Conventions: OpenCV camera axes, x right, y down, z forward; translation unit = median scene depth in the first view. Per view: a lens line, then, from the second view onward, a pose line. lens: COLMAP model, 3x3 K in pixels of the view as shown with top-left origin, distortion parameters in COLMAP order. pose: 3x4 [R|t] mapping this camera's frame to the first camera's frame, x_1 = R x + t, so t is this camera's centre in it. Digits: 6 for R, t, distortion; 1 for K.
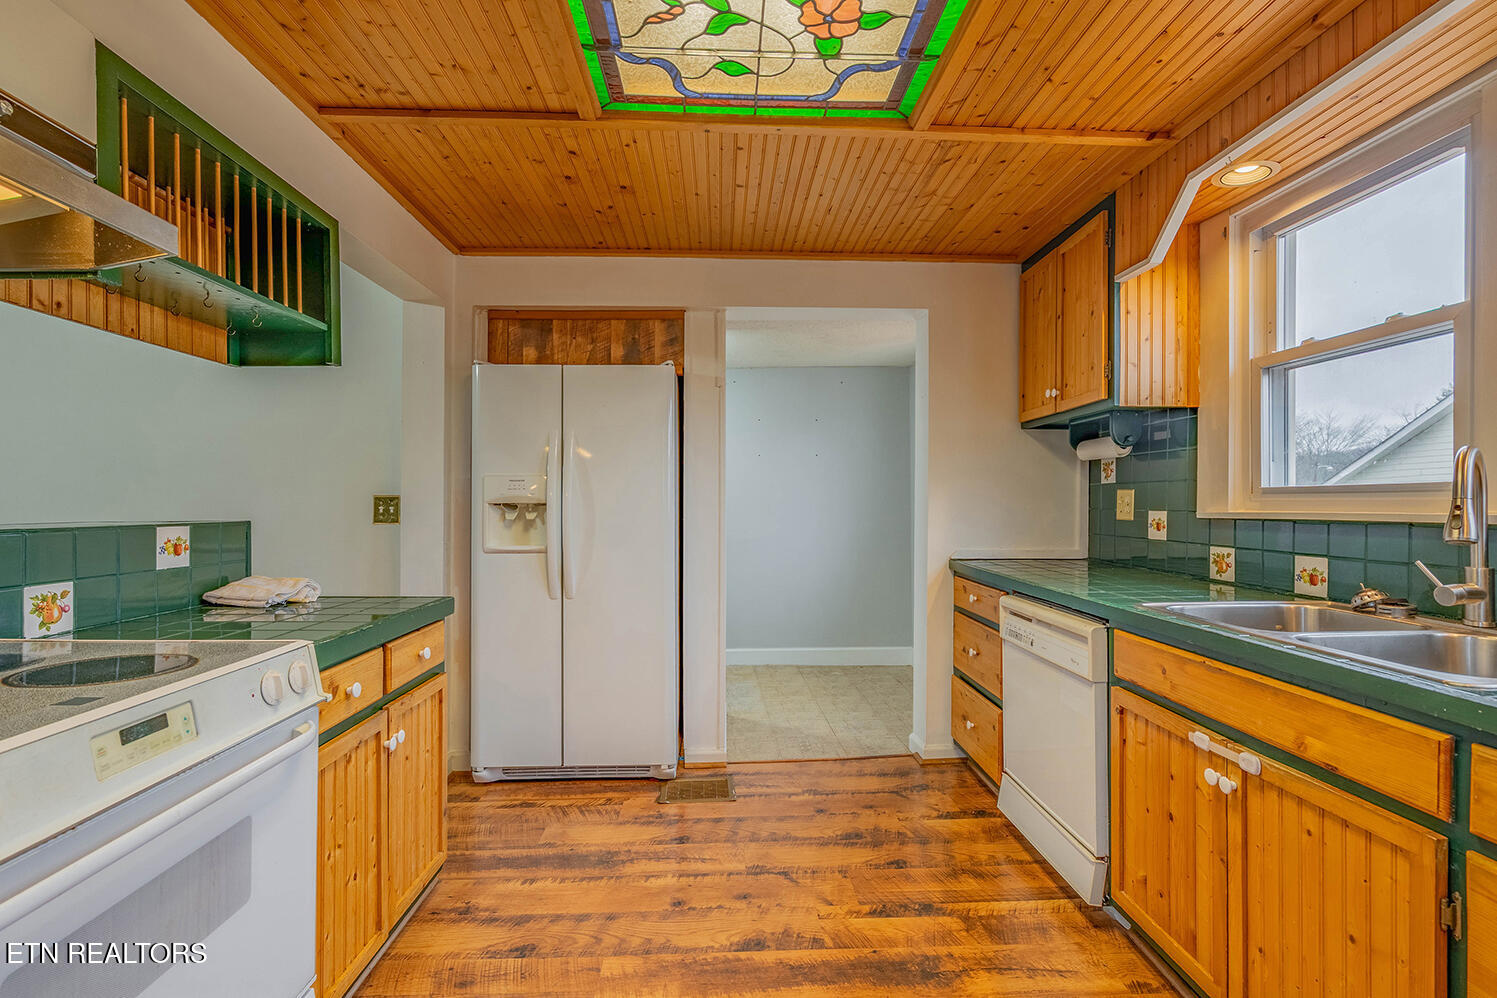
lens RADIAL K [[694.8, 0, 764.6], [0, 694.8, 501.7], [0, 0, 1]] dist [-0.003148, -0.000396]
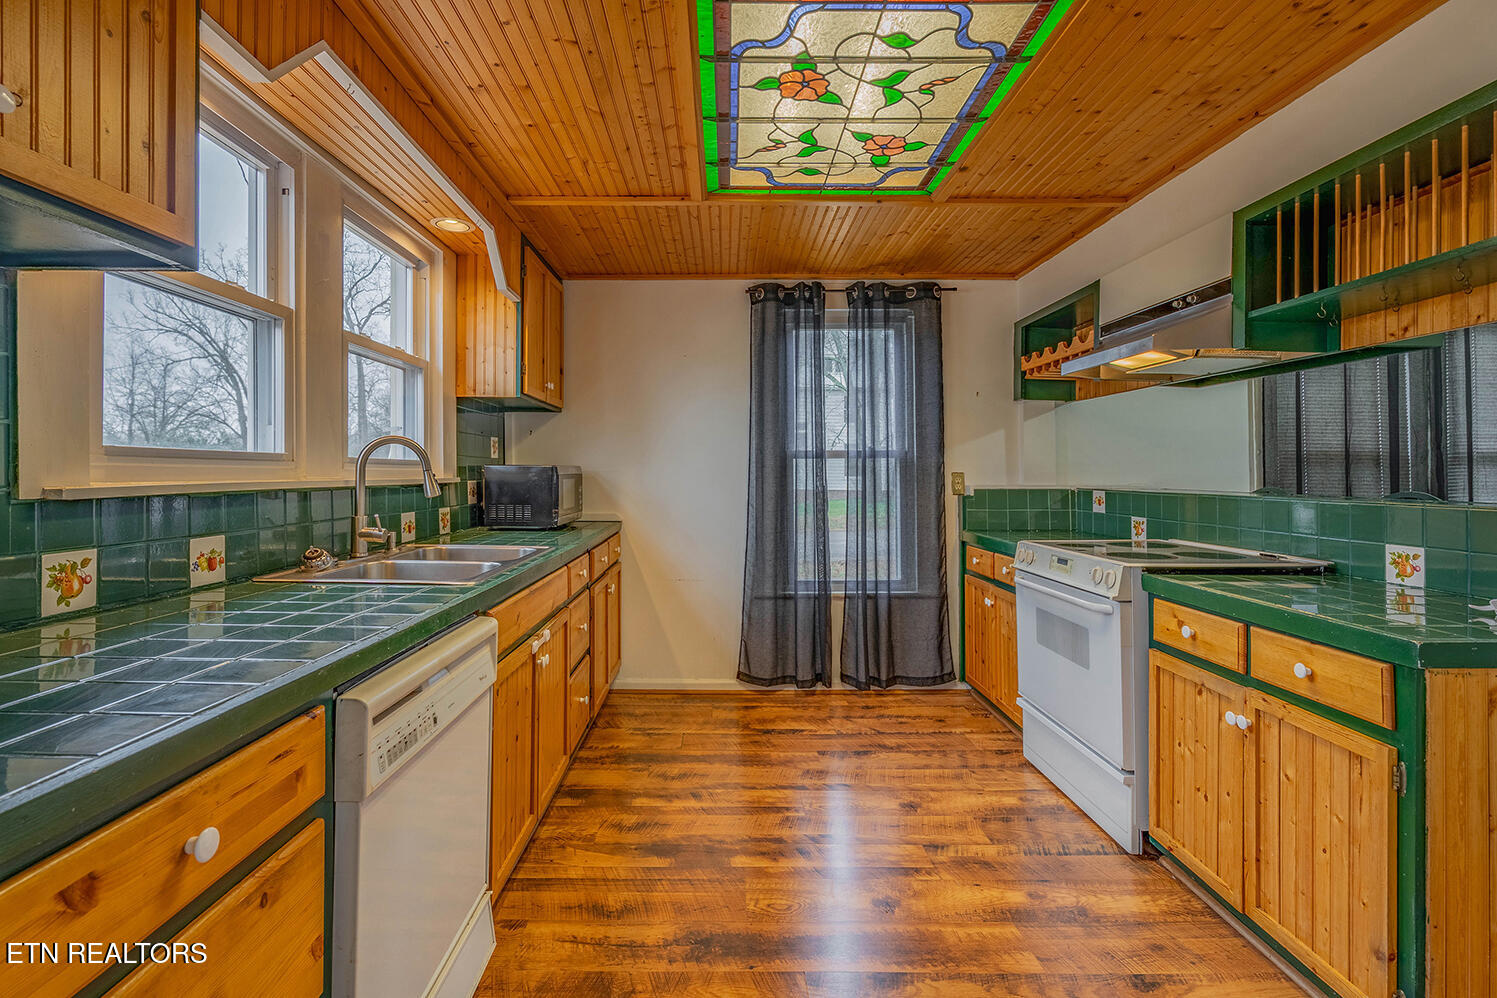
lens RADIAL K [[694.8, 0, 720.3], [0, 694.8, 459.9], [0, 0, 1]] dist [-0.003148, -0.000396]
pose [[-0.997569, -0.002655, 0.069630, 0.112278], [-0.004246, 0.999733, -0.022710, 0.003277], [-0.069551, -0.022950, -0.997314, 1.605693]]
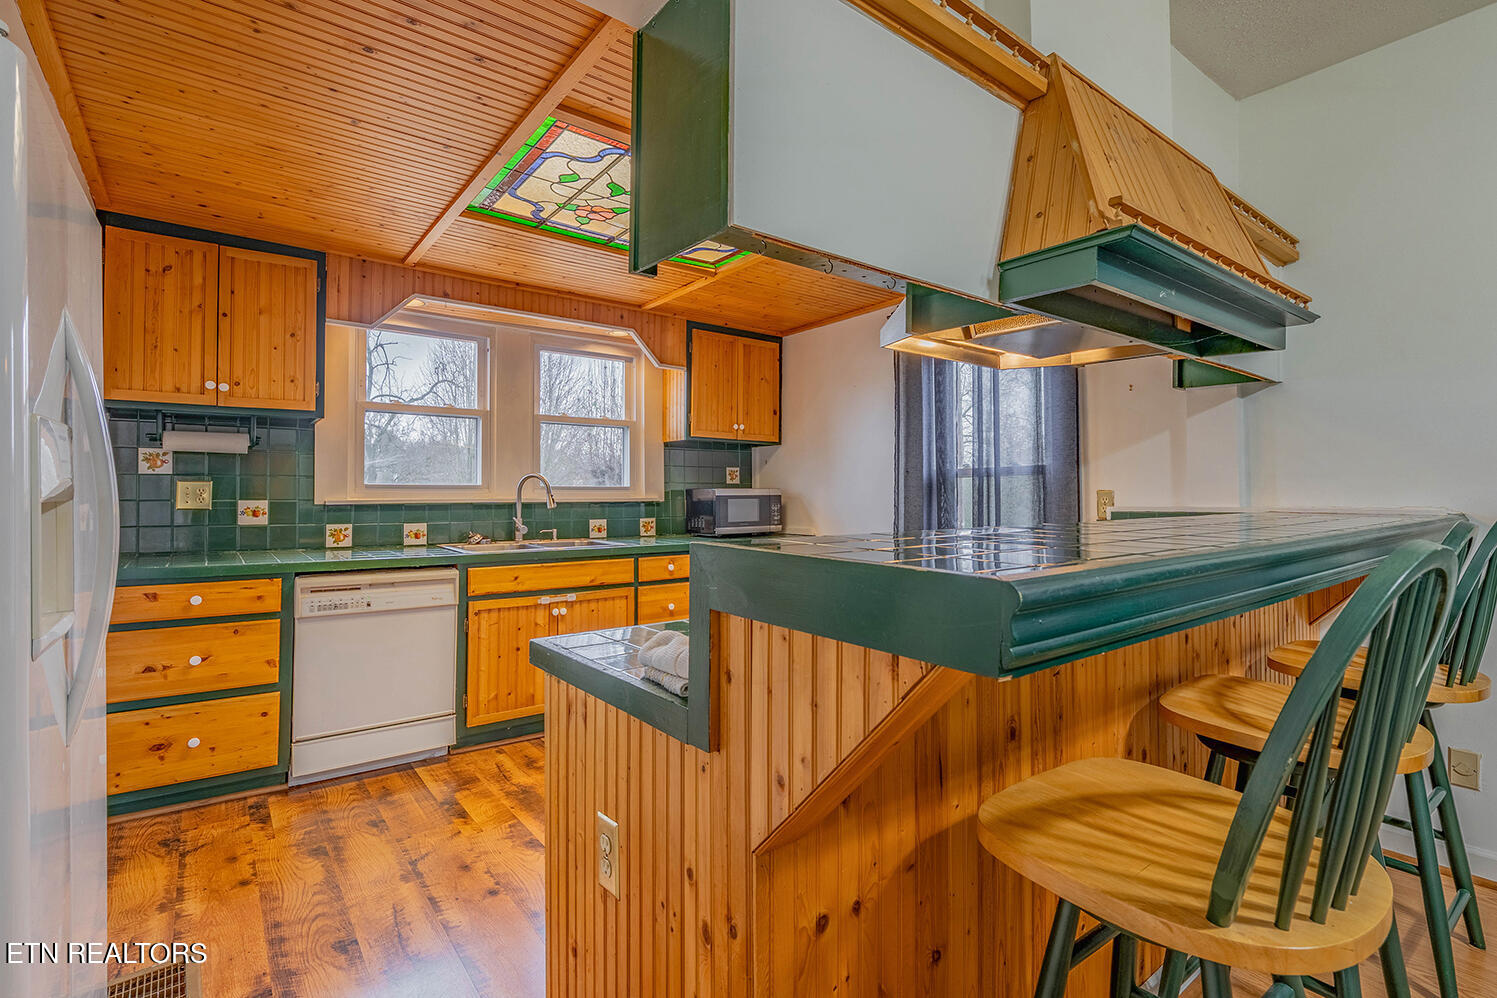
lens RADIAL K [[694.8, 0, 748.2], [0, 694.8, 477.9], [0, 0, 1]] dist [-0.003148, -0.000396]
pose [[-0.566580, 0.018882, 0.823790, -1.092964], [-0.003719, 0.999669, -0.025471, 0.002039], [-0.823998, -0.017495, -0.566322, 1.186683]]
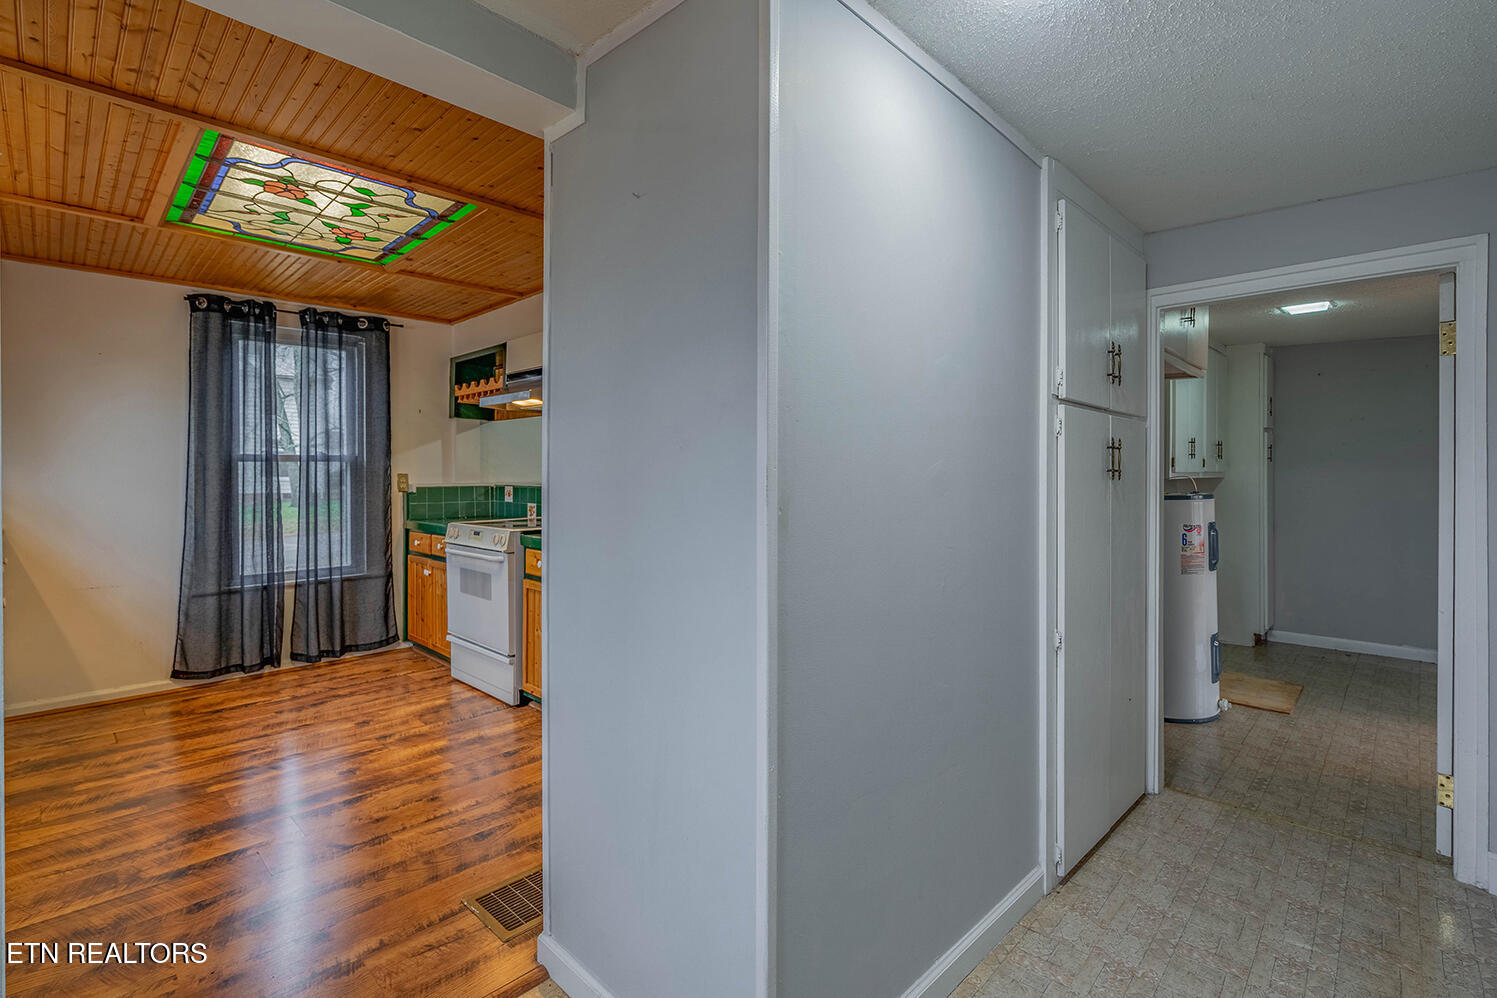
lens RADIAL K [[694.8, 0, 758.8], [0, 694.8, 464.6], [0, 0, 1]] dist [-0.003148, -0.000396]
pose [[-0.742109, -0.007690, -0.670235, 0.262306], [0.003209, 0.999882, -0.015026, -0.000348], [0.670271, -0.013302, -0.741997, 2.161351]]
